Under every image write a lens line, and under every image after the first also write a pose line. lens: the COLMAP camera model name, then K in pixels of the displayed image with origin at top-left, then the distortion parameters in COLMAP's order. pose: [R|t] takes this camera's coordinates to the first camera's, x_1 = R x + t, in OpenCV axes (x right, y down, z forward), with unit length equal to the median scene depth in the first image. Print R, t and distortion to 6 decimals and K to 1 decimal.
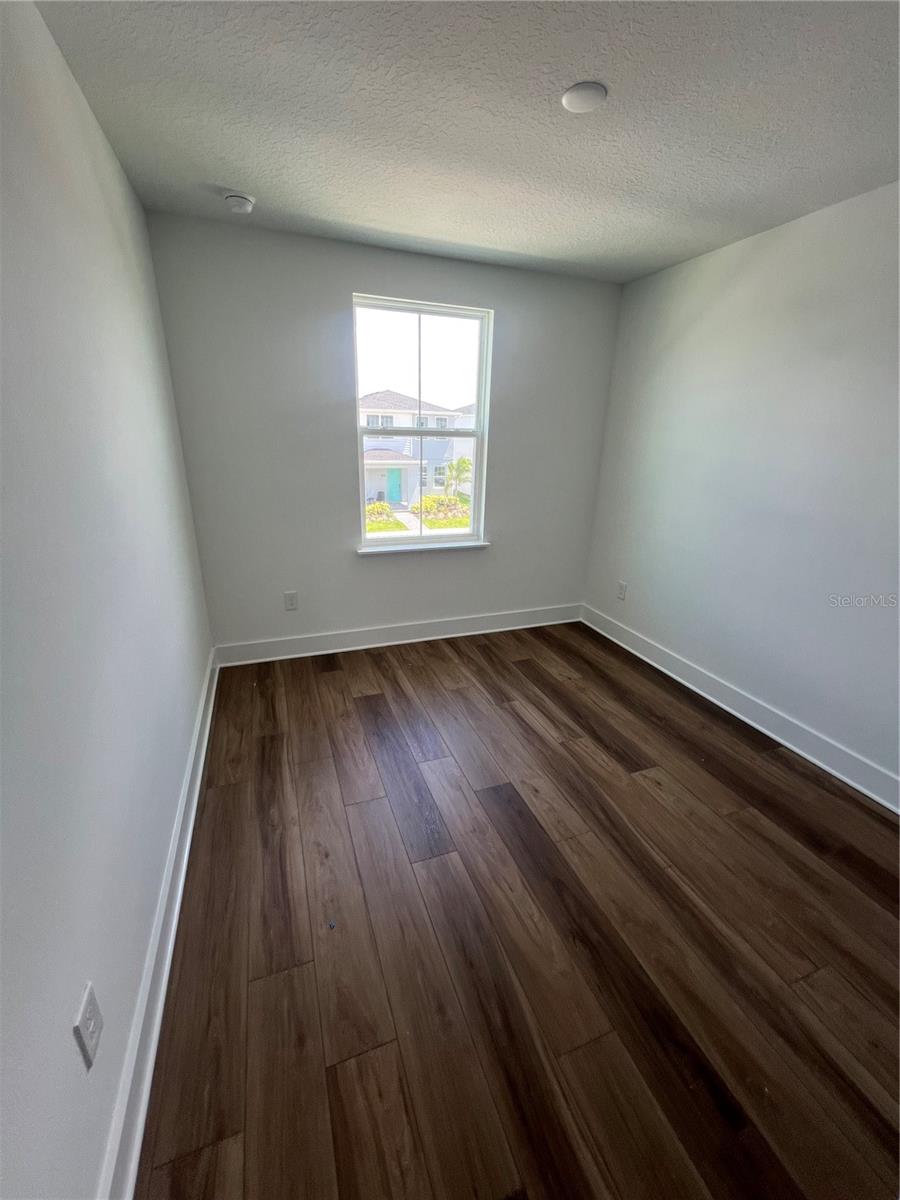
lens RADIAL K [[479.1, 0, 450.0], [0, 479.1, 600.0], [0, 0, 1]] dist [-0.000435, -0.000078]
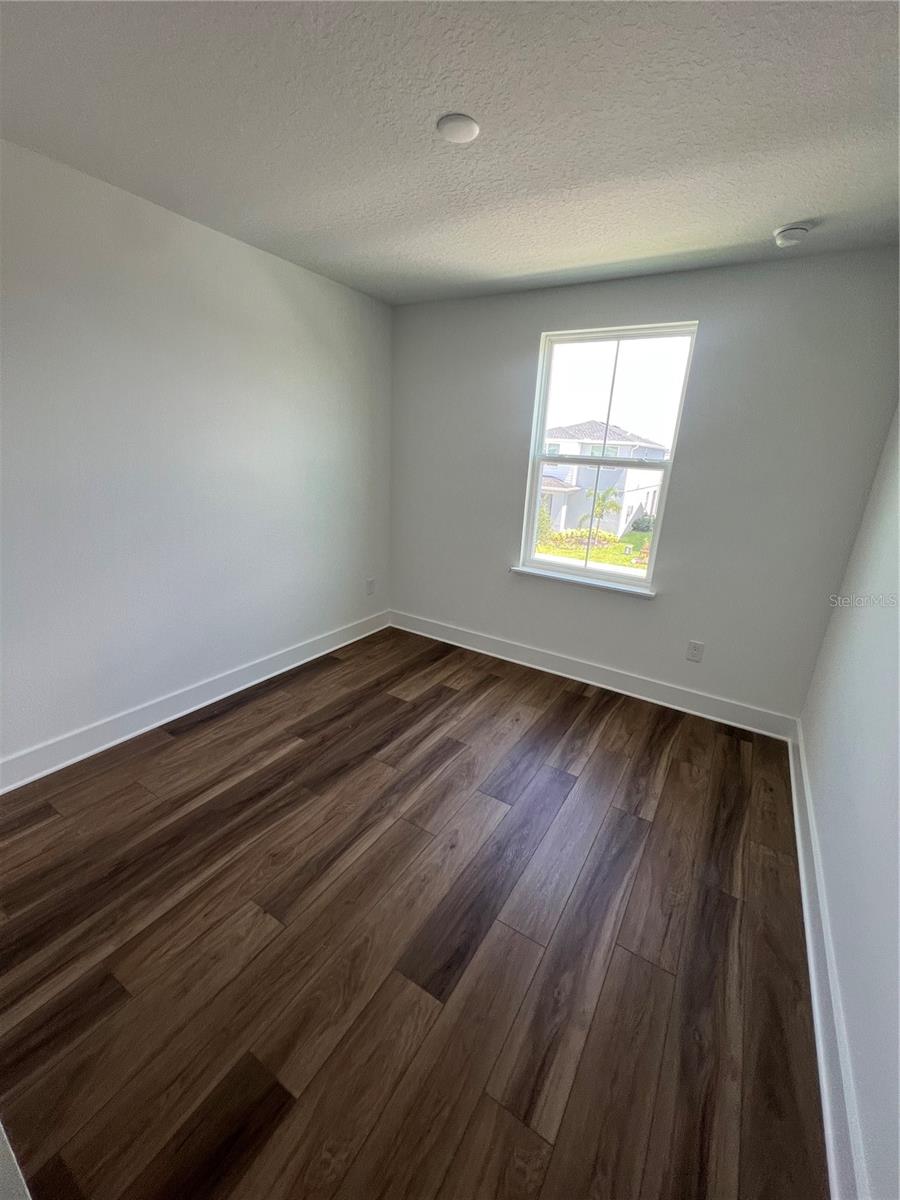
lens RADIAL K [[483.9, 0, 452.3], [0, 483.9, 595.9], [0, 0, 1]] dist [0.033288, -0.000108]
pose [[0.612793, 0.235914, -0.754208, 0.582387], [-0.302827, 0.951646, 0.051625, -0.058461], [0.729918, 0.196759, 0.654604, 0.210668]]
